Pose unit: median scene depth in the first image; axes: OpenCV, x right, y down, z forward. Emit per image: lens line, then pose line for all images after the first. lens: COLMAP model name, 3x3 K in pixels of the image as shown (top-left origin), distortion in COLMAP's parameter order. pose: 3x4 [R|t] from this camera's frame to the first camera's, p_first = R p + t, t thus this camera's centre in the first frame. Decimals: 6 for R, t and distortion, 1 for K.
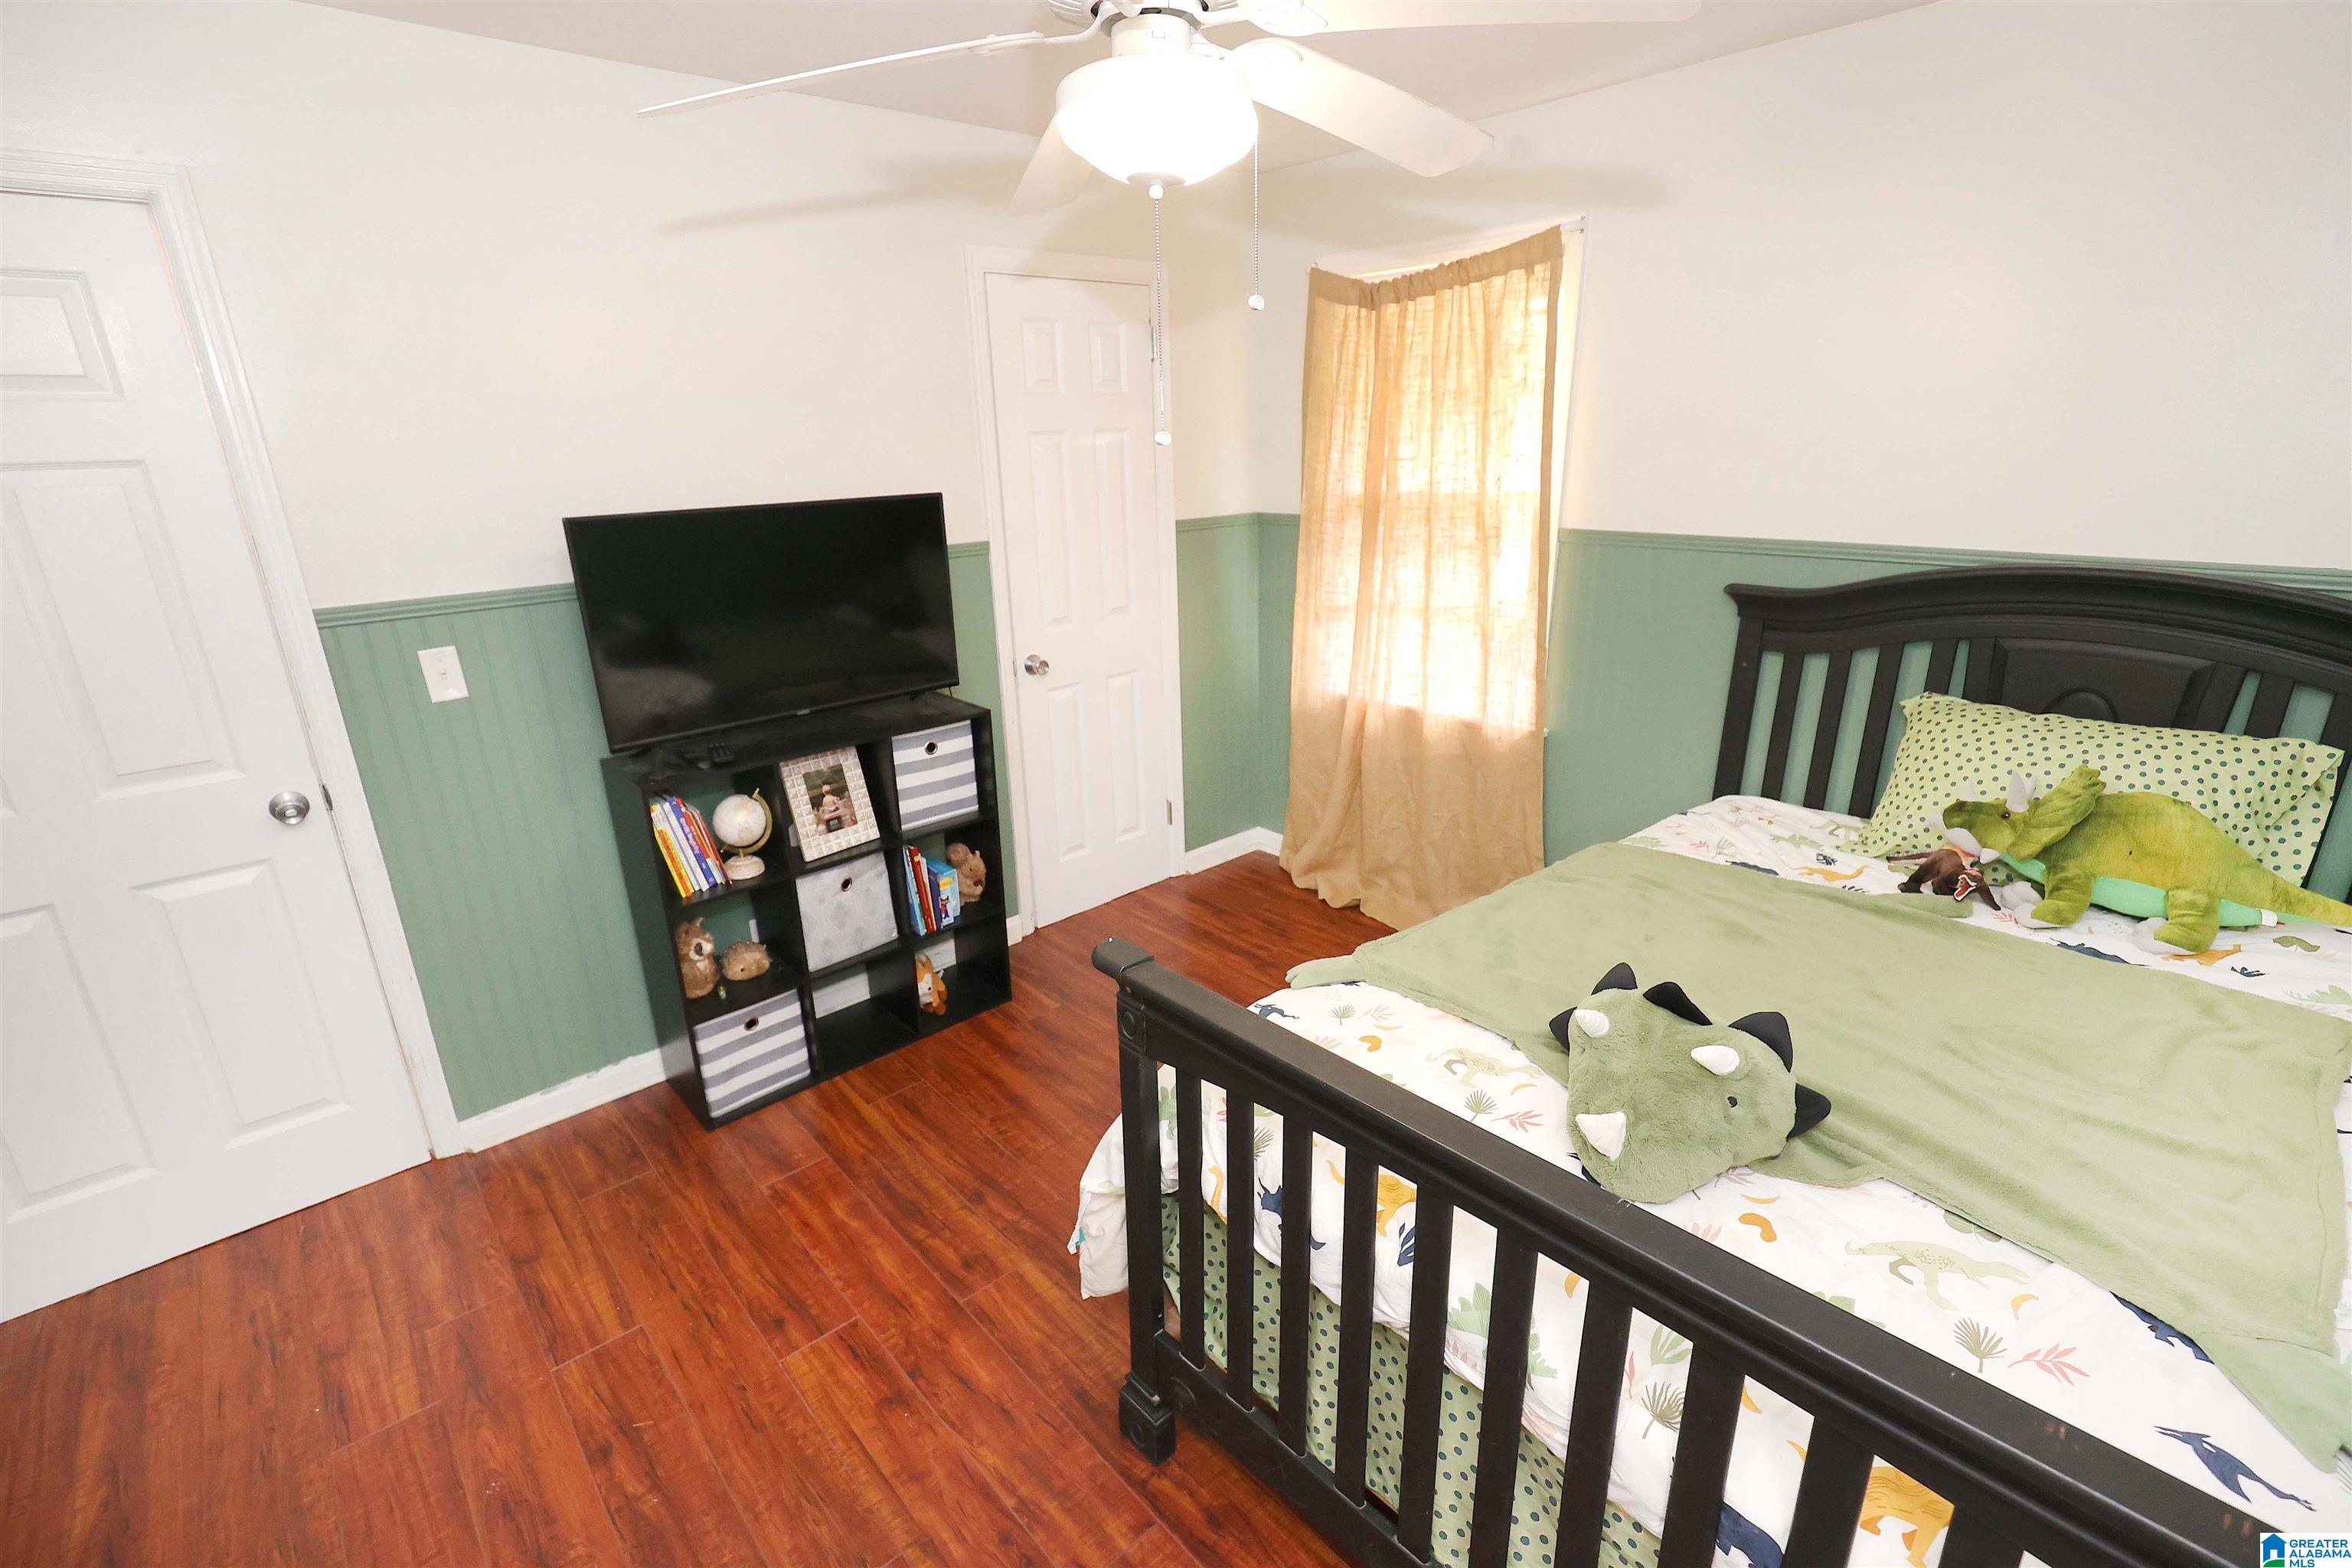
lens RADIAL K [[1060.0, 0, 1172.0], [0, 1060.0, 801.8], [0, 0, 1]] dist [0.000918, -0.000697]
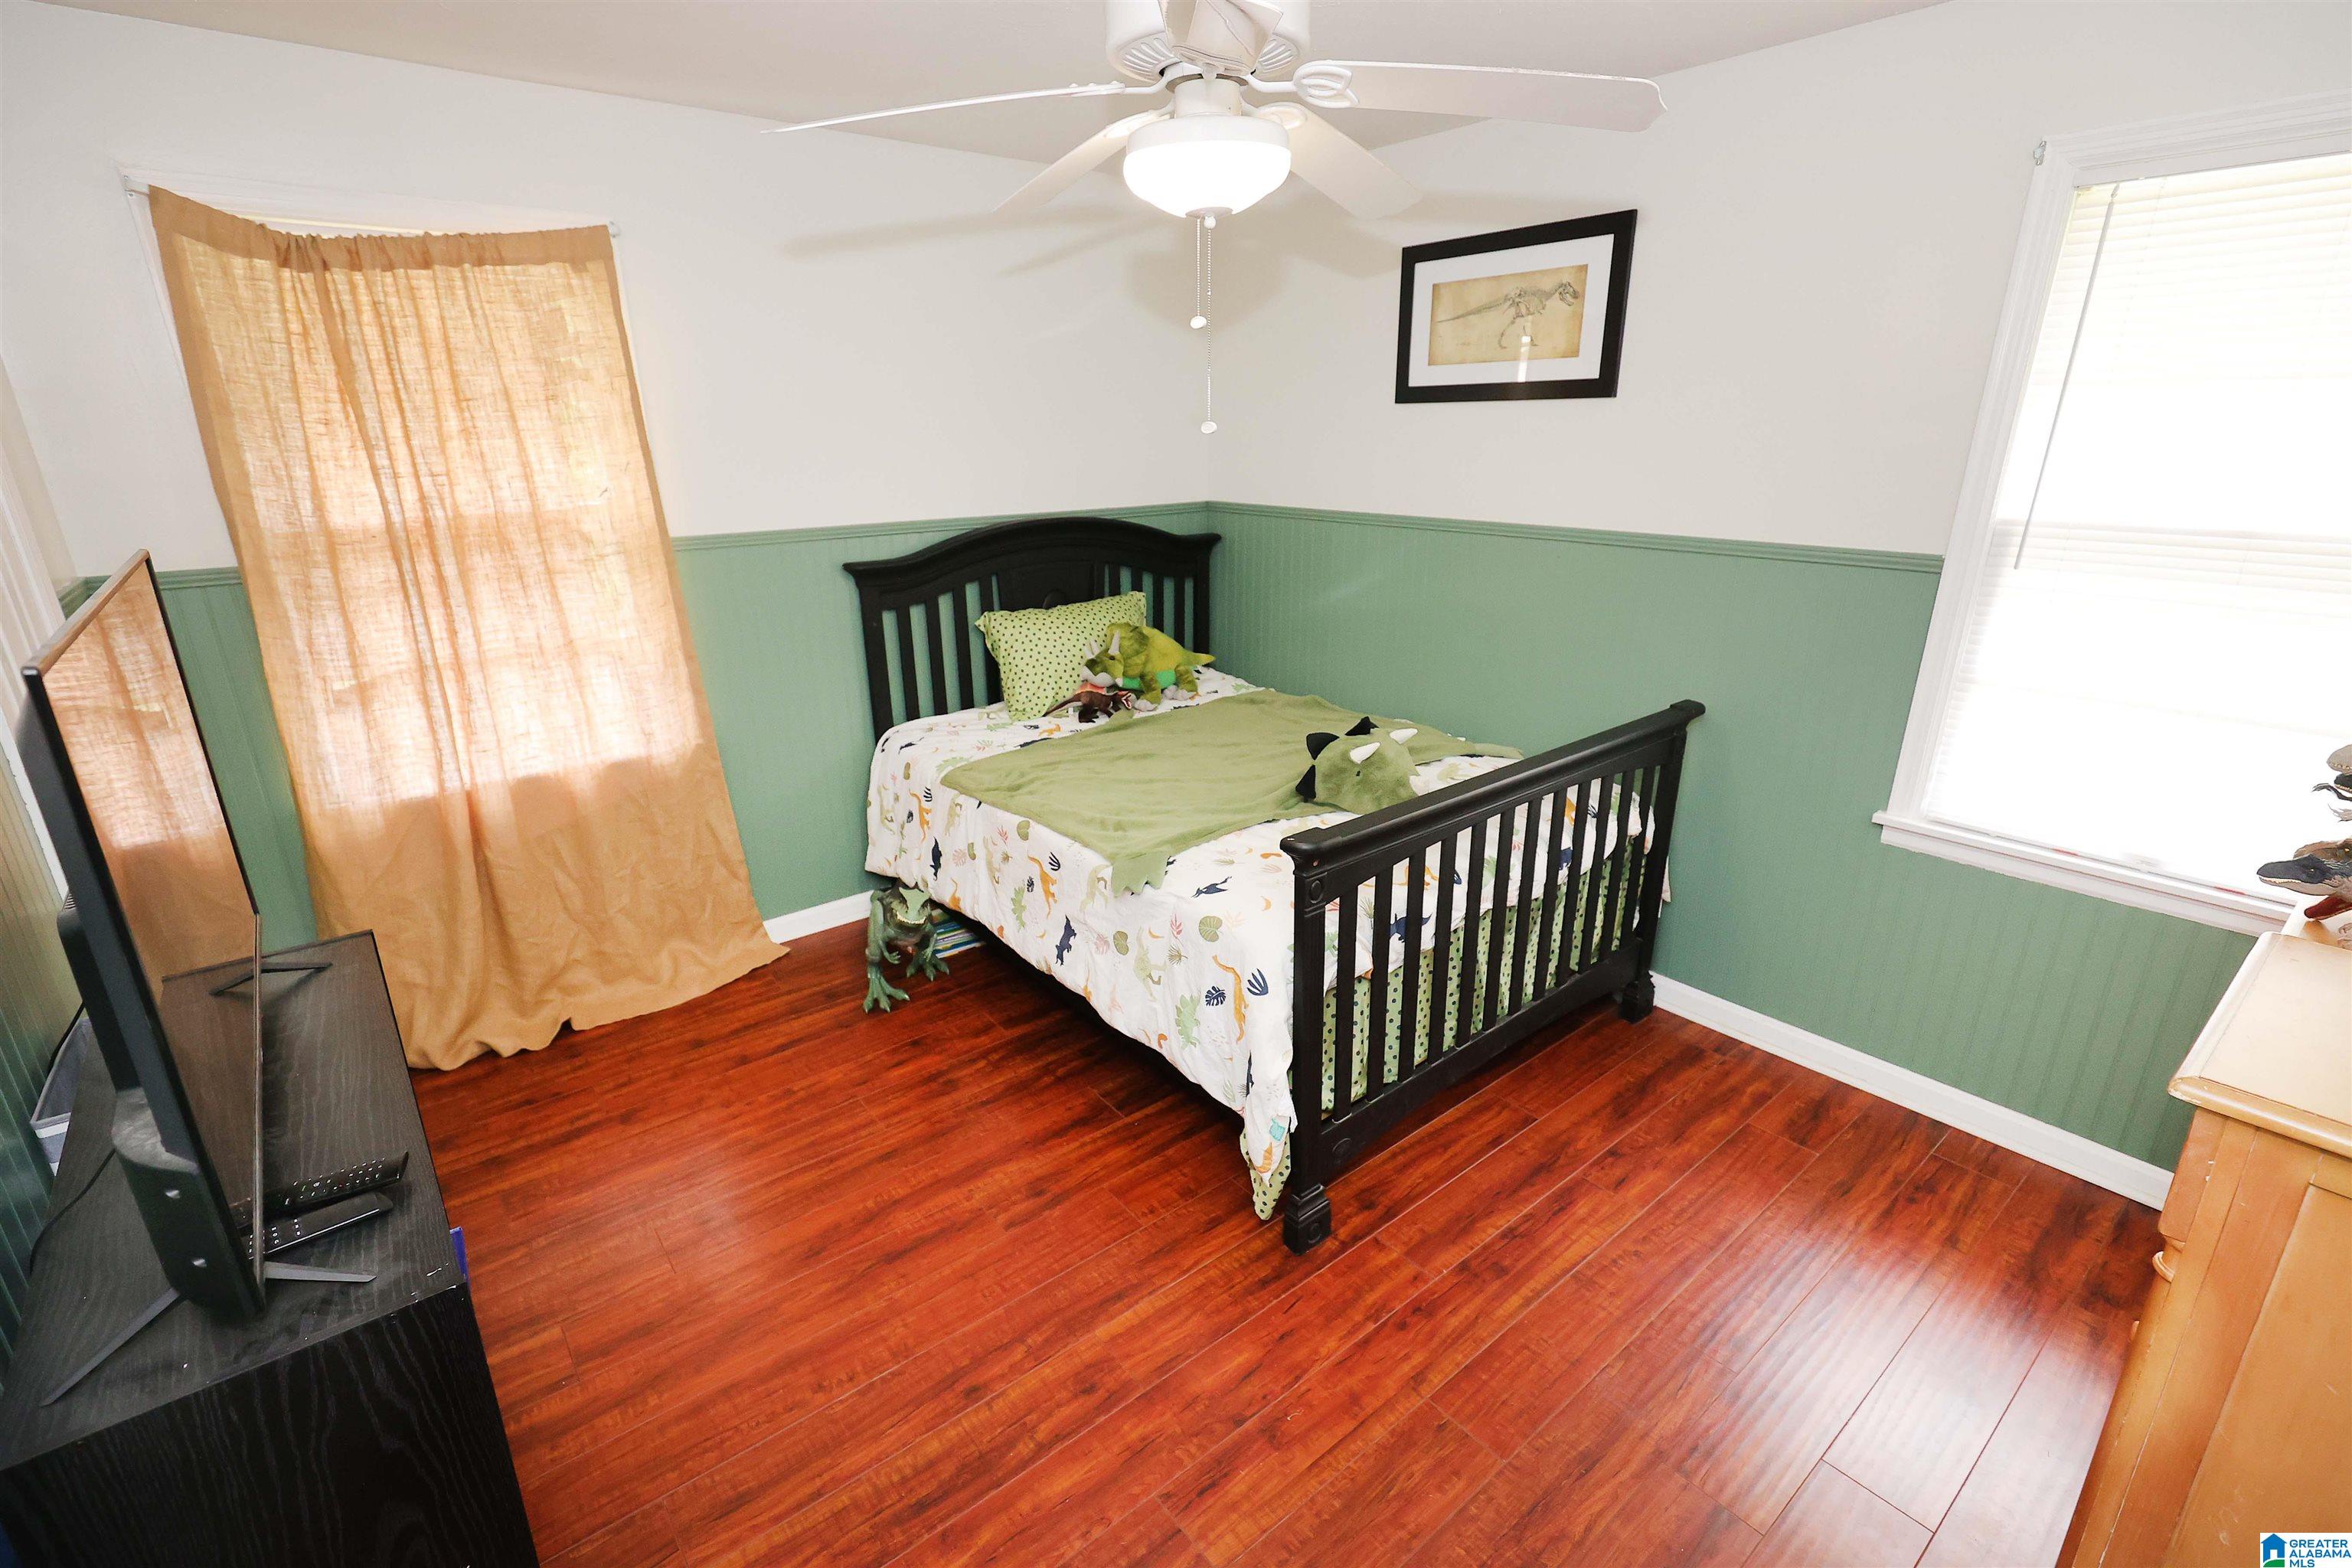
lens RADIAL K [[1060.0, 0, 1172.0], [0, 1060.0, 801.8], [0, 0, 1]] dist [0.000918, -0.000697]
pose [[0.049513, -0.312932, 0.948484, -0.850435], [0.338420, 0.898729, 0.278850, -0.206890], [-0.939692, 0.307179, 0.150401, 0.657289]]
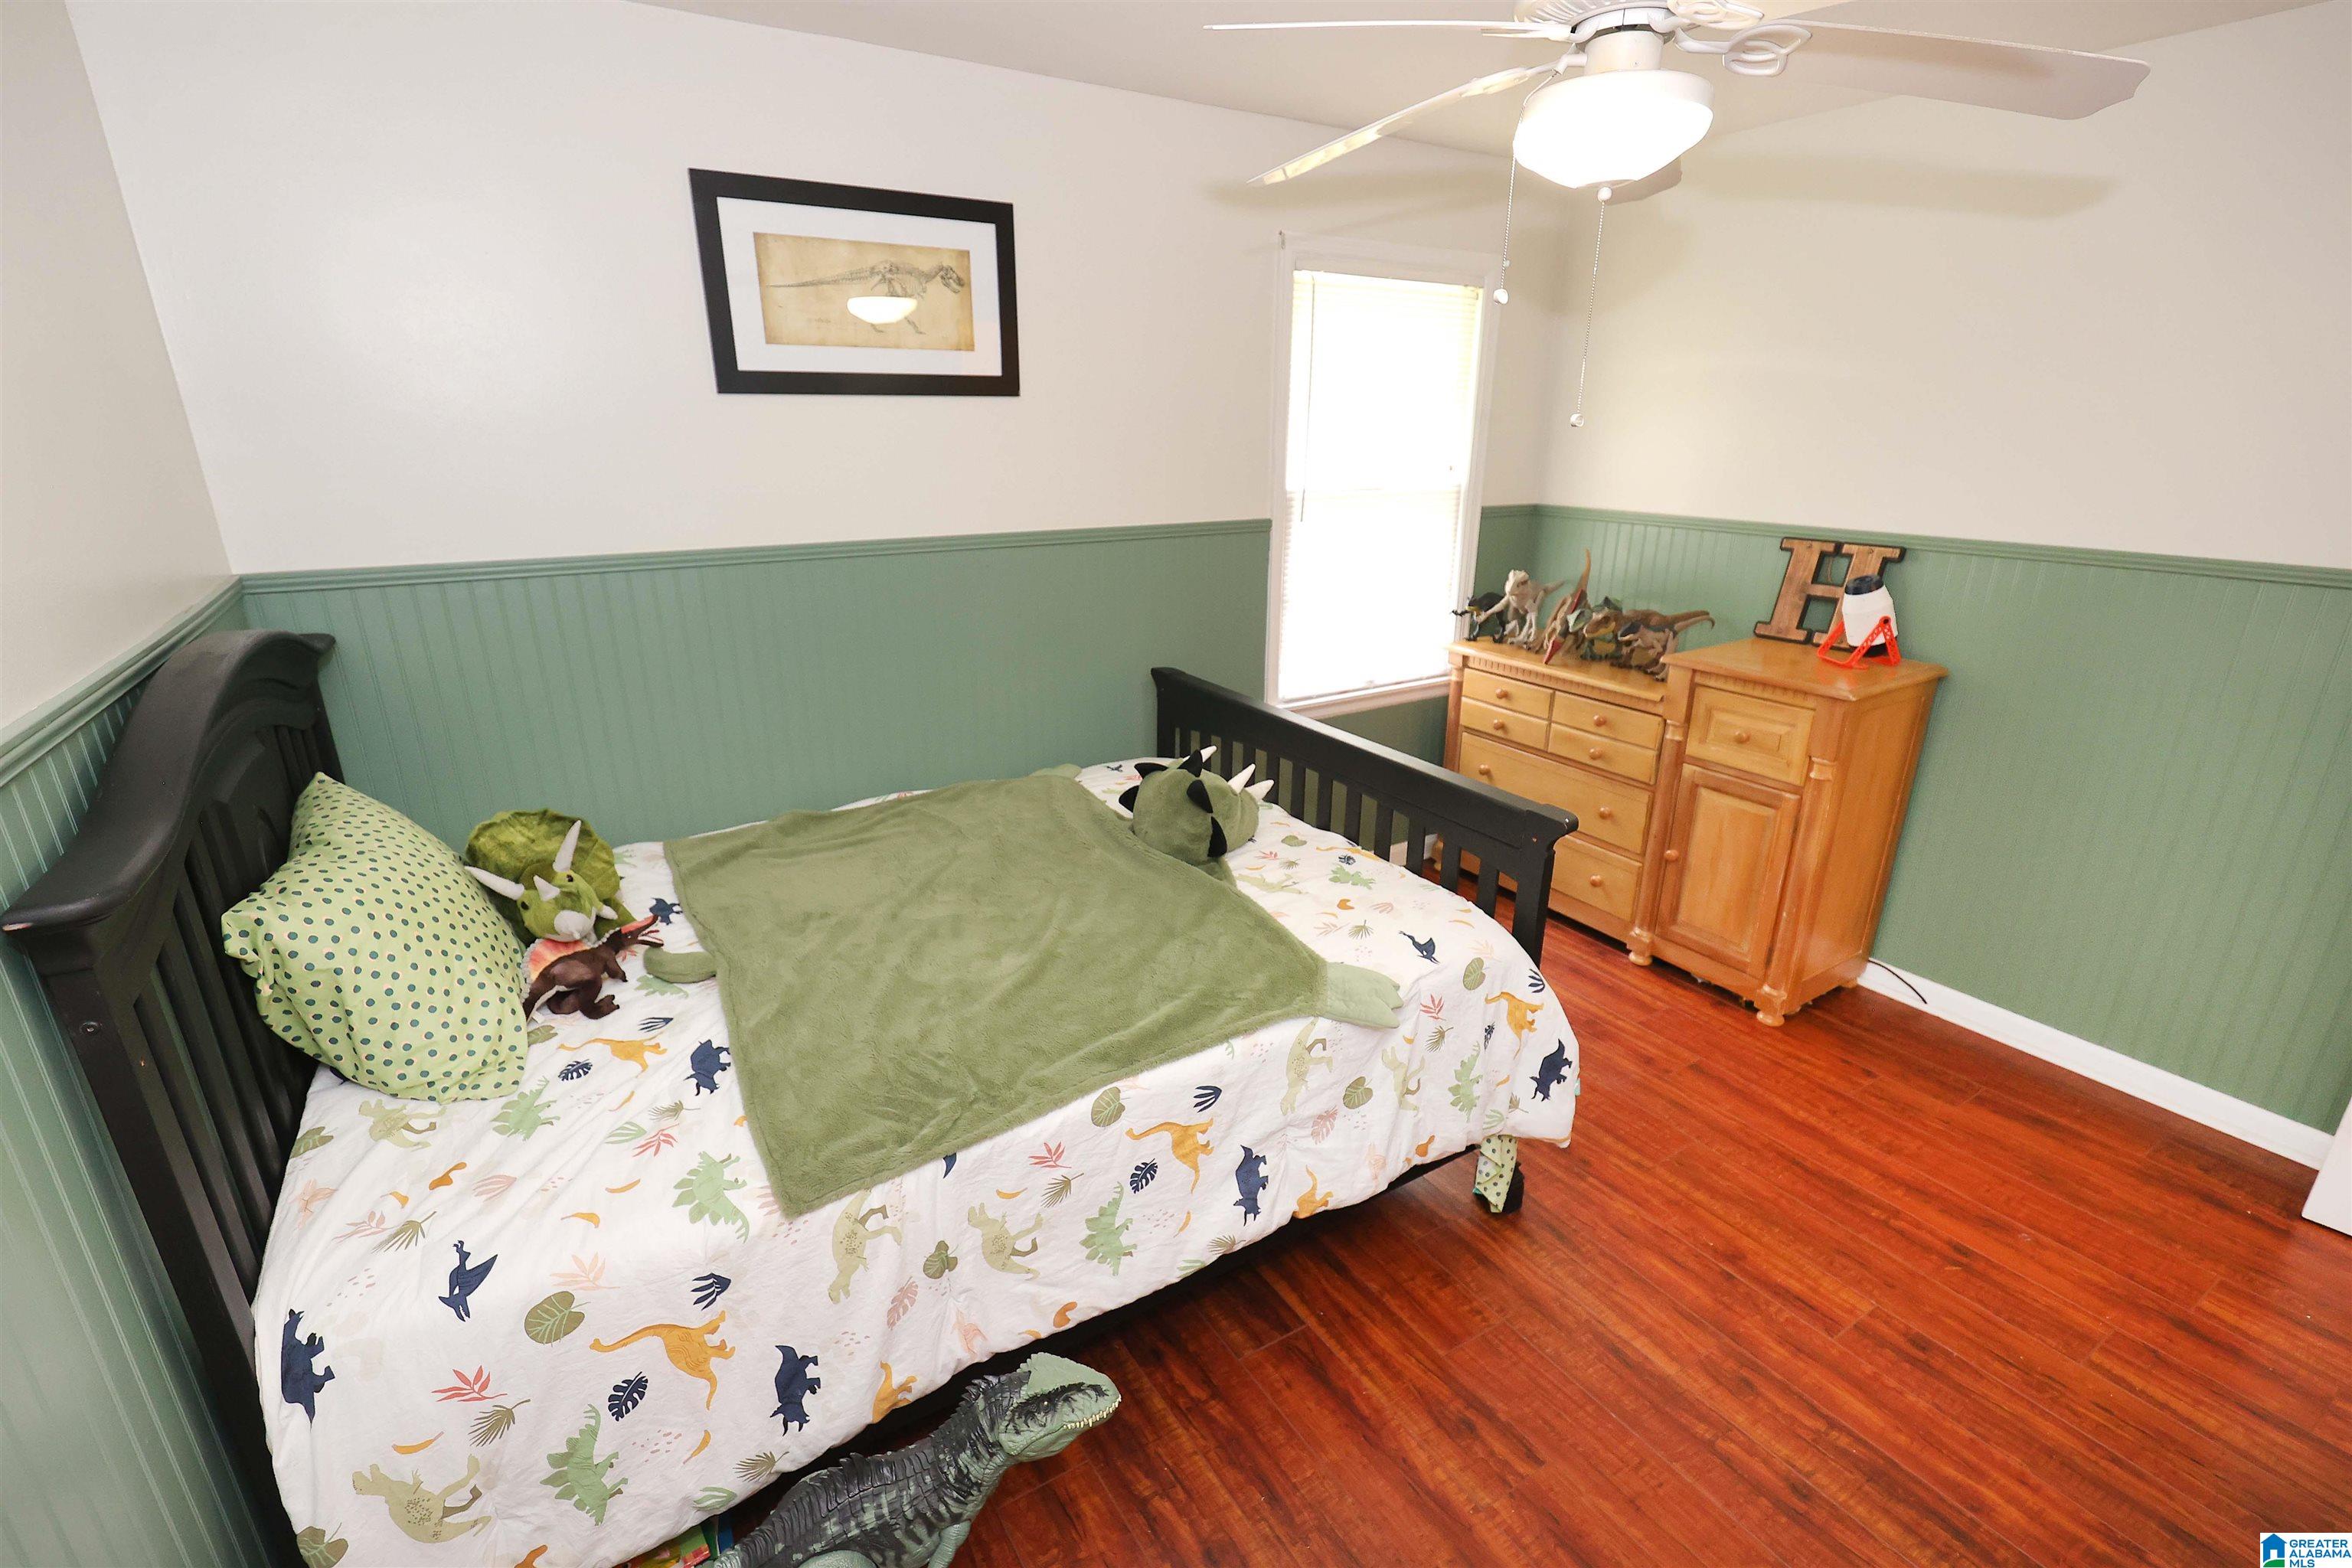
lens RADIAL K [[1063.5, 0, 1165.8], [0, 1063.5, 801.9], [0, 0, 1]] dist [0.000467, 0.000224]
pose [[-0.985525, -0.032011, 0.166481, 0.141319], [0.079611, 0.779615, 0.621178, -0.498803], [-0.149676, 0.625440, -0.765782, 1.427211]]
